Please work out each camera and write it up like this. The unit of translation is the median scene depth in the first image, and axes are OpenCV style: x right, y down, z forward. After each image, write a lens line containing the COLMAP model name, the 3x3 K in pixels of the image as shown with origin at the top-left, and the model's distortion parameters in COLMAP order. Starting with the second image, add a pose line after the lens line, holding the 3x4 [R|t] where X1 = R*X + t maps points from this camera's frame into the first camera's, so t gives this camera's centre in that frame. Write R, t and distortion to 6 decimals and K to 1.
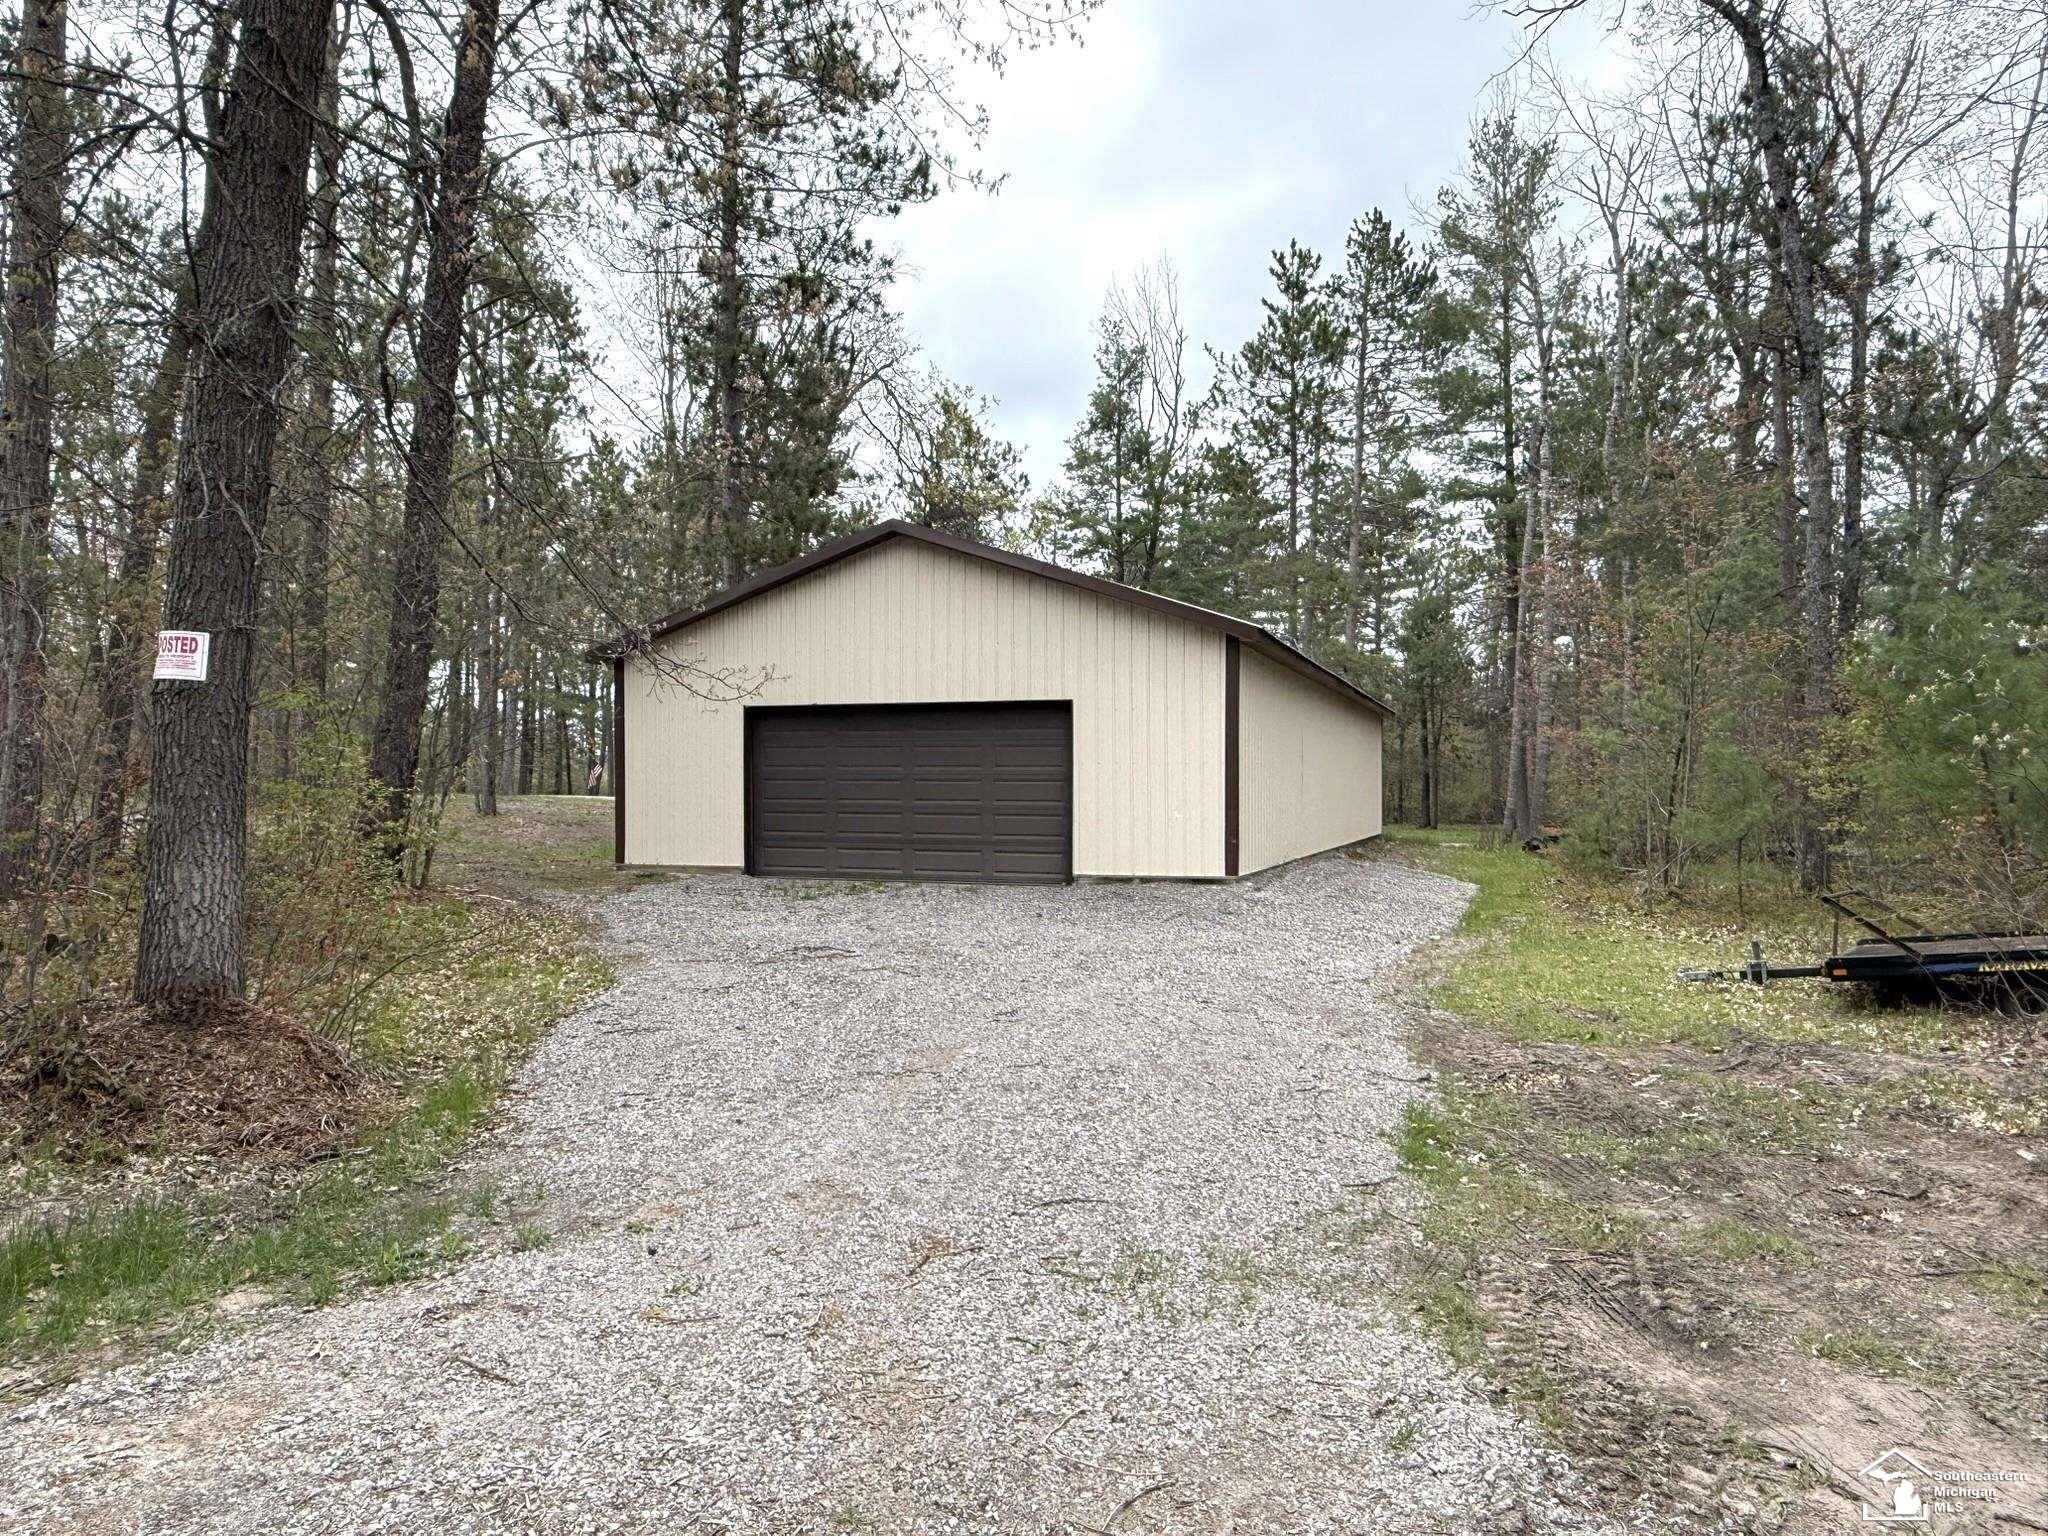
lens RADIAL K [[1398.4, 0, 1007.5], [0, 1398.4, 772.5], [0, 0, 1]] dist [0.005705, -0.008592]
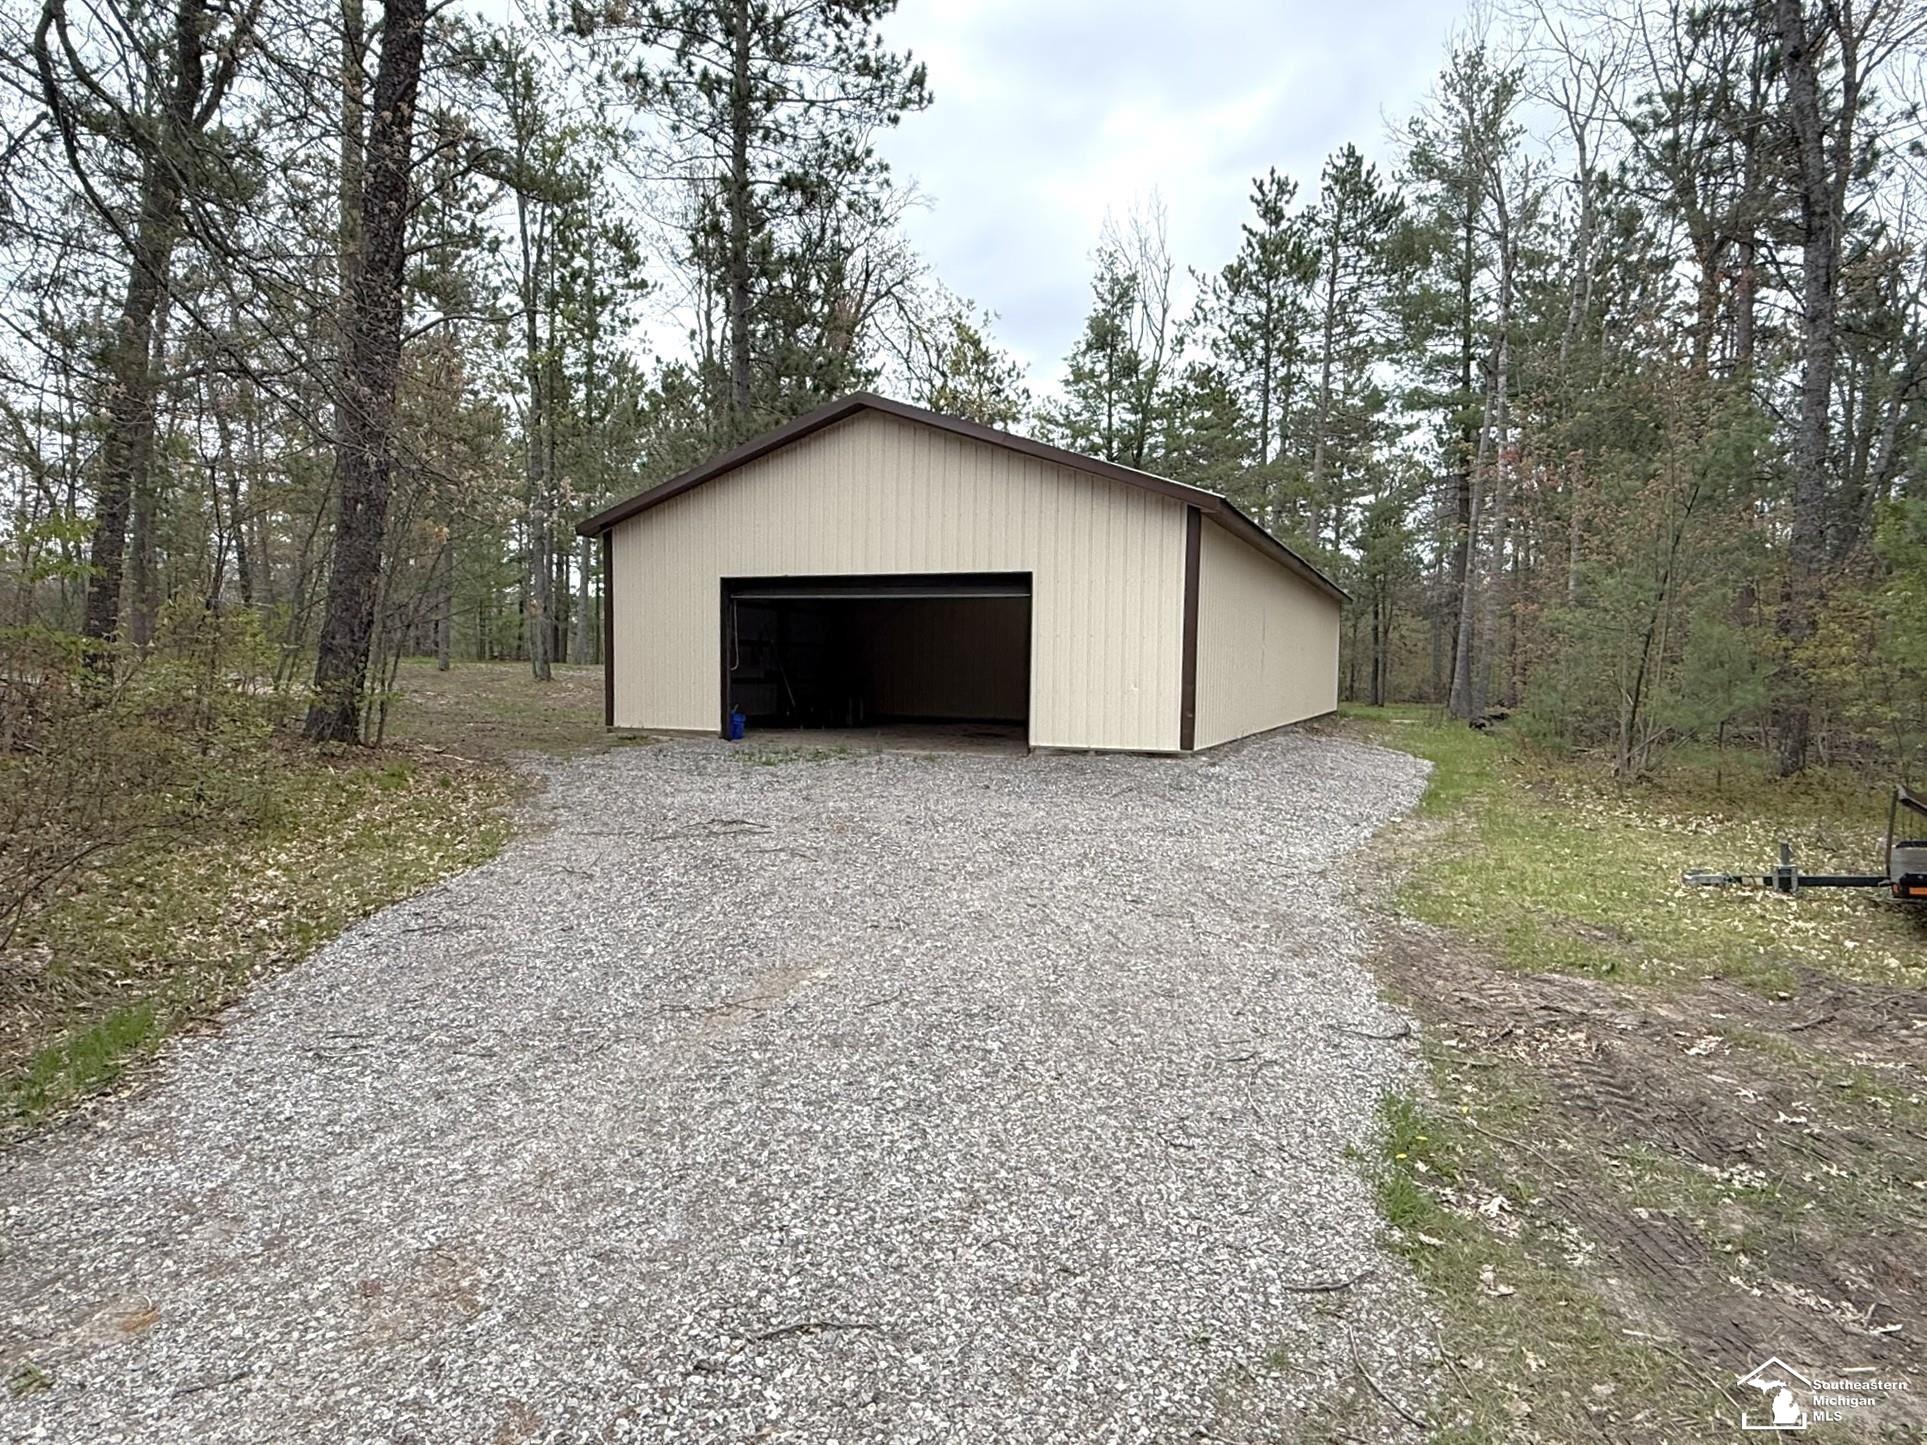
lens RADIAL K [[1102.4, 0, 965.6], [0, 1102.4, 722.7], [0, 0, 1]] dist [-0.000803, 0.001564]
pose [[0.998076, 0.017923, -0.059350, 0.032150], [-0.014311, 0.998051, 0.060740, 0.005832], [0.060323, -0.059774, 0.996388, 0.136799]]
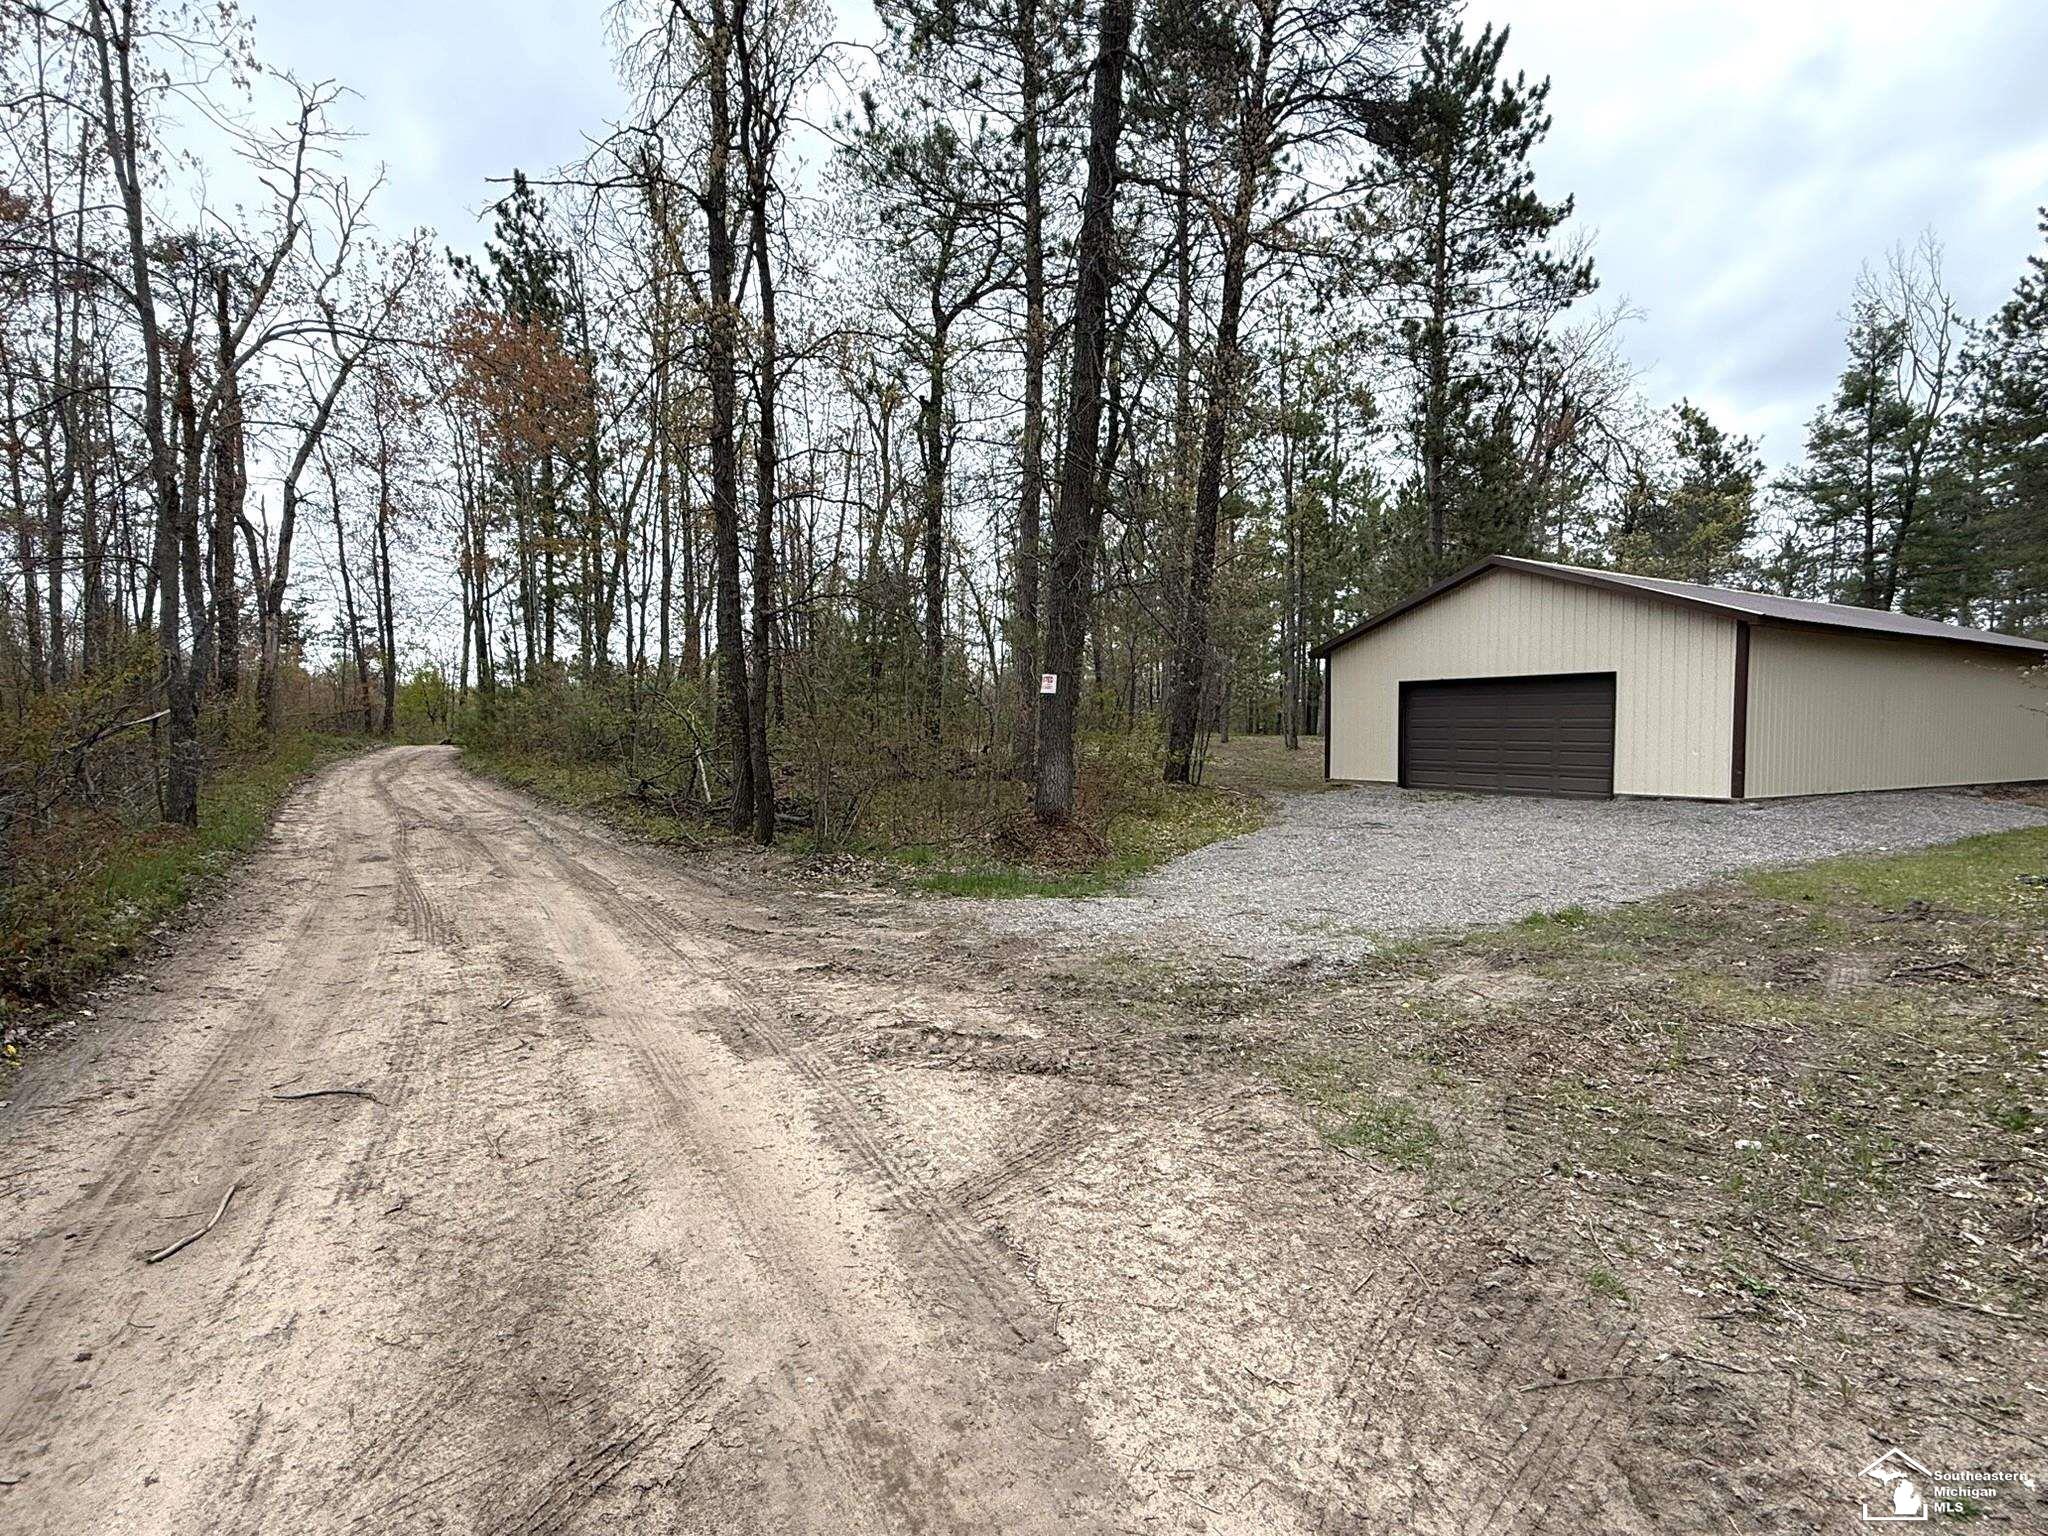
lens RADIAL K [[1093.9, 0, 972.7], [0, 1093.9, 781.7], [0, 0, 1]] dist [0.001234, 0.000124]
pose [[0.750882, 0.031046, -0.659706, 0.200362], [0.007846, 0.998405, 0.055916, -0.005139], [0.660389, -0.047162, 0.749441, -0.192531]]
